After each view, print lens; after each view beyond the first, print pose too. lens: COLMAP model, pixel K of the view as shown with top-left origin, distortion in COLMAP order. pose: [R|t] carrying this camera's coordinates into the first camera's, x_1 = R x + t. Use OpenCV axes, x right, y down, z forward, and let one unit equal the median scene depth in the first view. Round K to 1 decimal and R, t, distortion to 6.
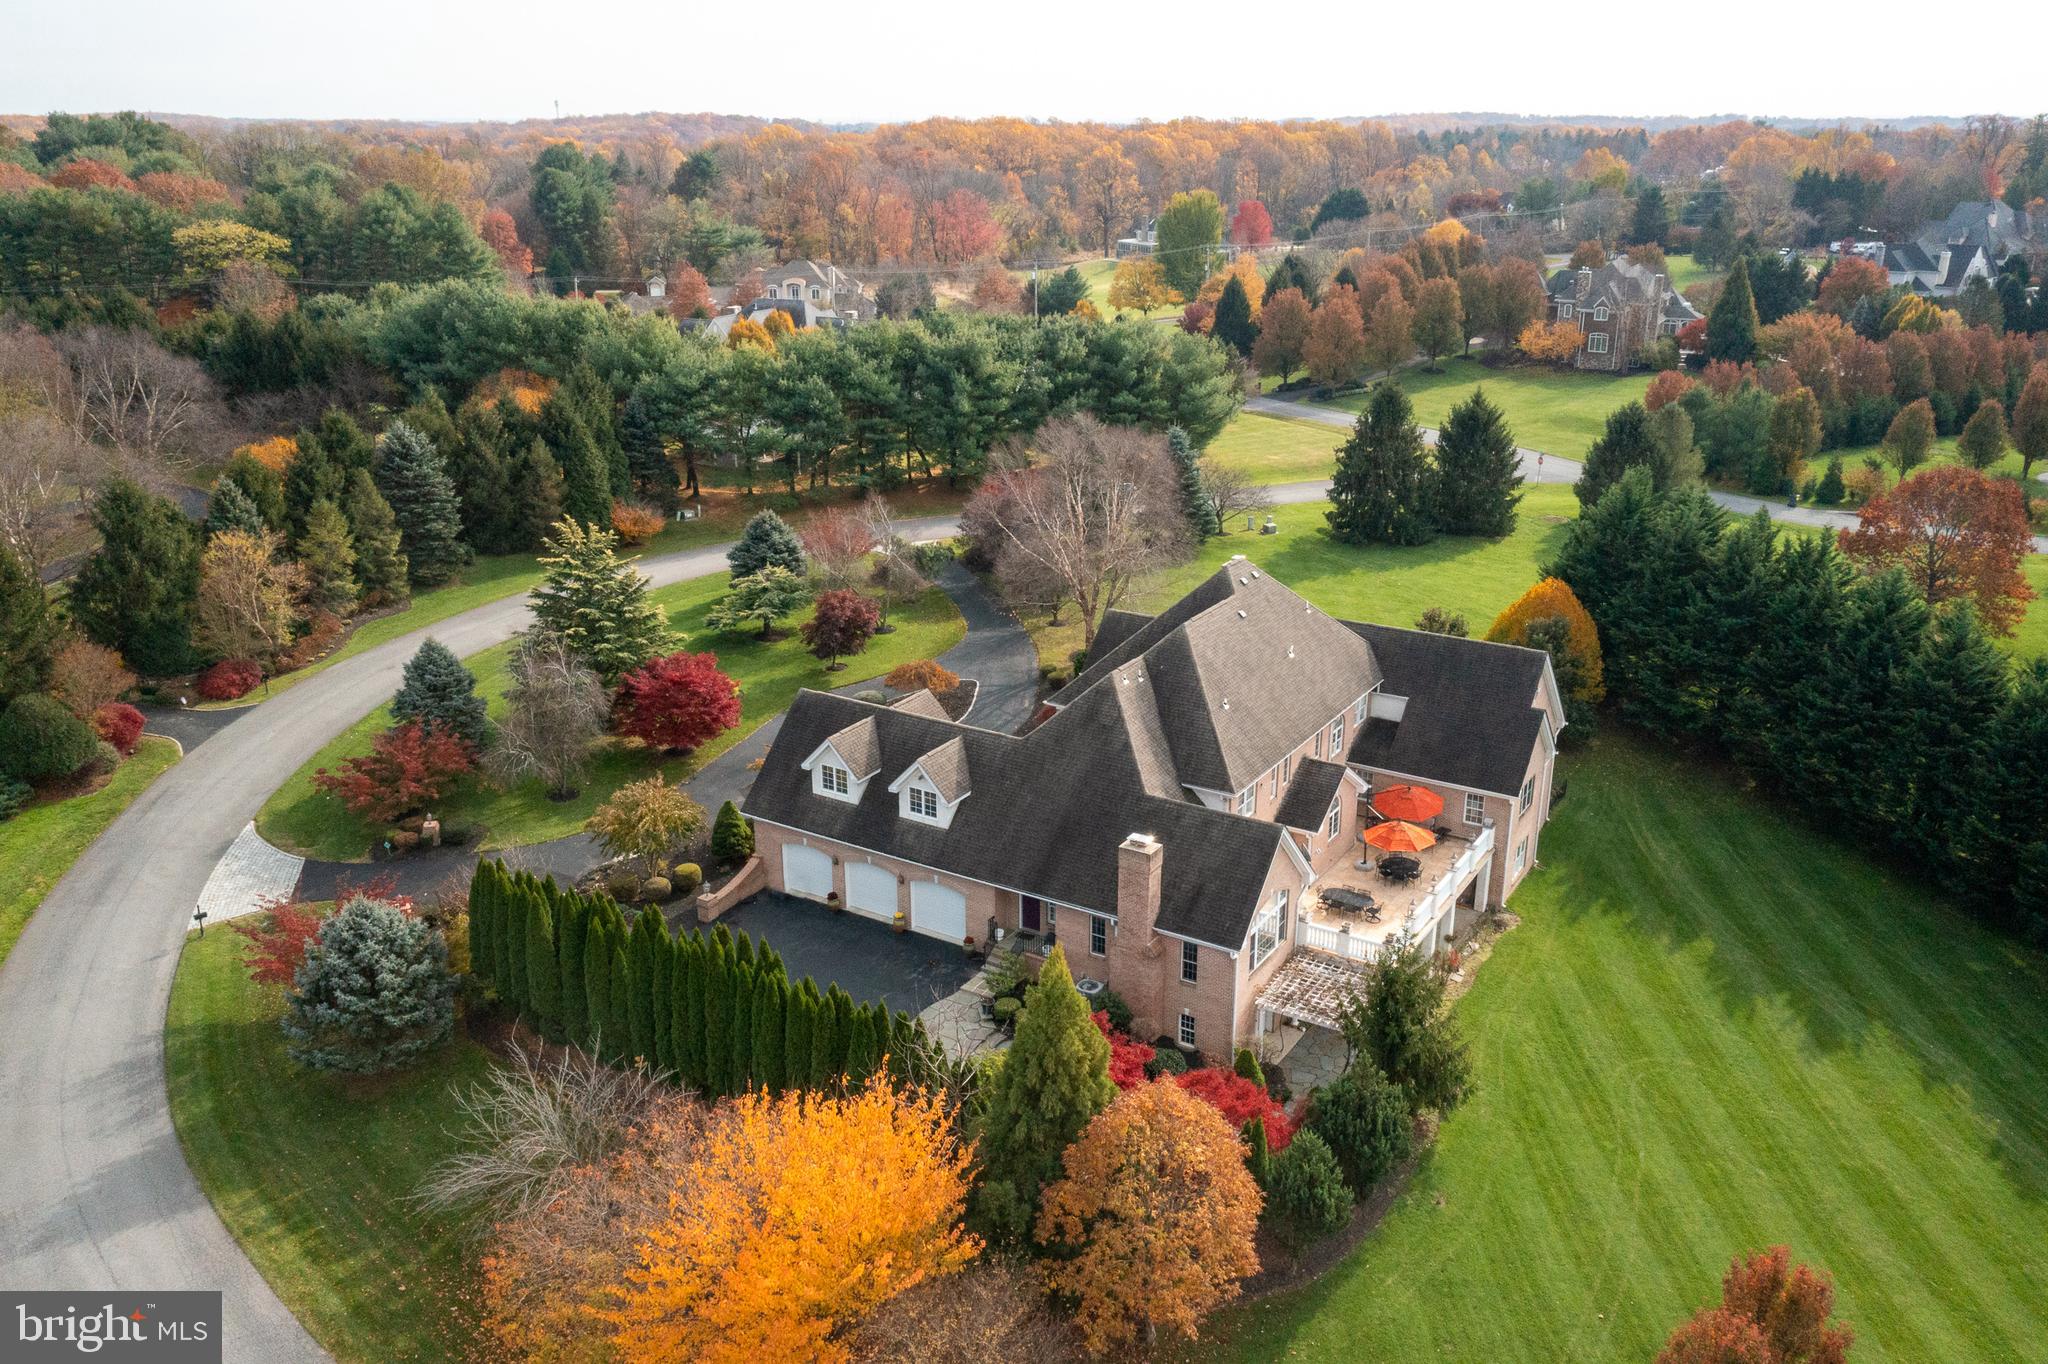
lens RADIAL K [[1632.2, 0, 1020.4], [0, 1632.2, 670.5], [0, 0, 1]] dist [0.007881, 0.029697]
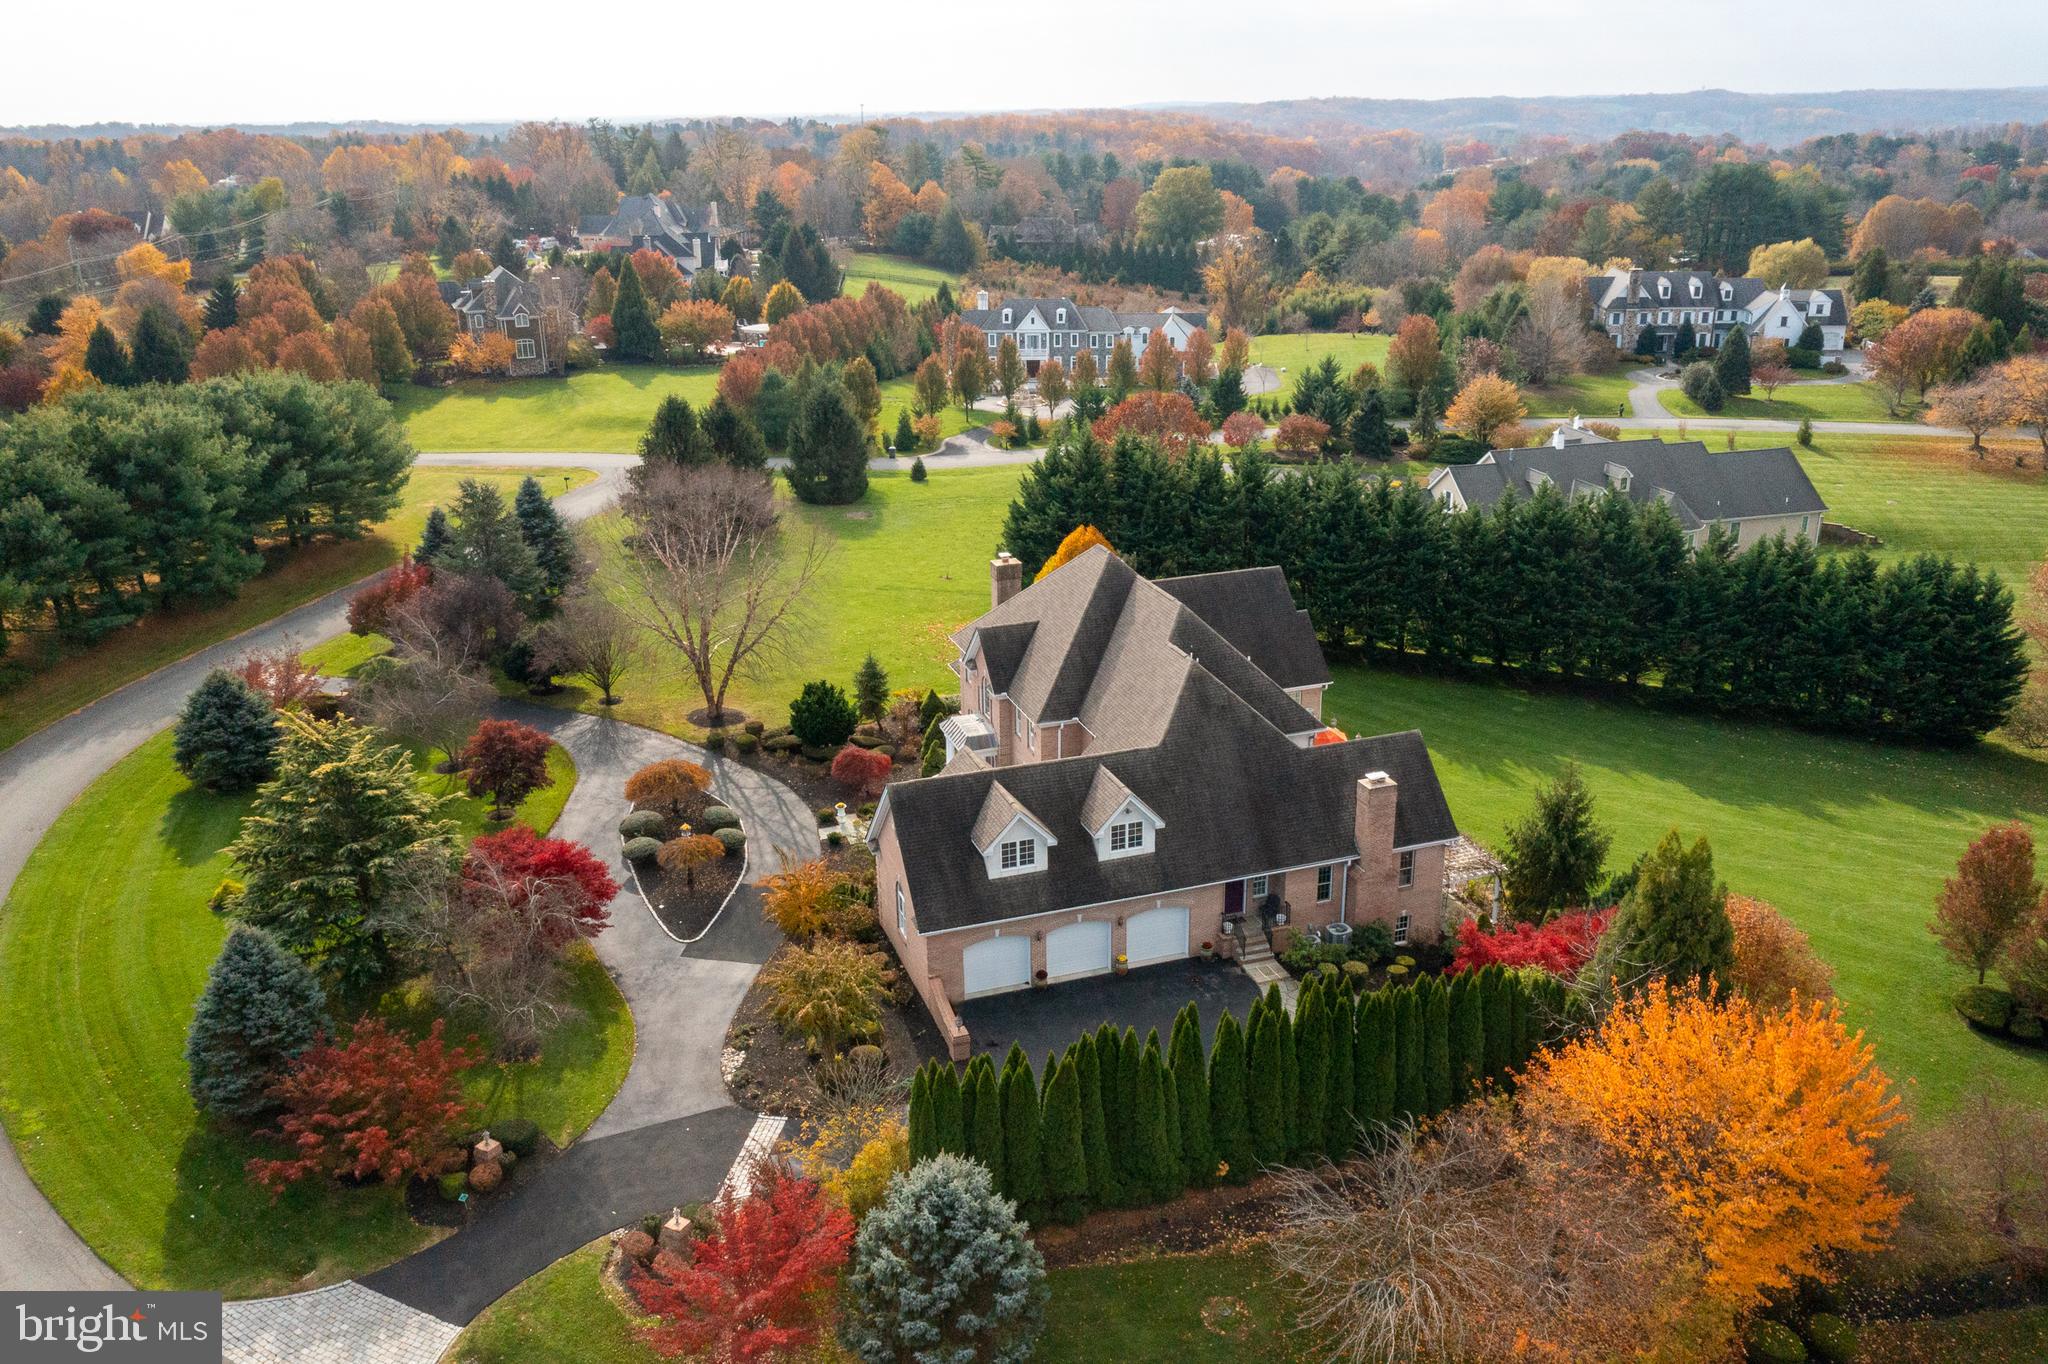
lens RADIAL K [[1632.2, 0, 1018.3], [0, 1632.2, 687.3], [0, 0, 1]] dist [0.007881, 0.029697]
pose [[0.629683, -0.272055, 0.727658, -0.762501], [0.268216, 0.955211, 0.125030, -0.138973], [-0.729082, 0.116441, 0.674449, 0.368374]]
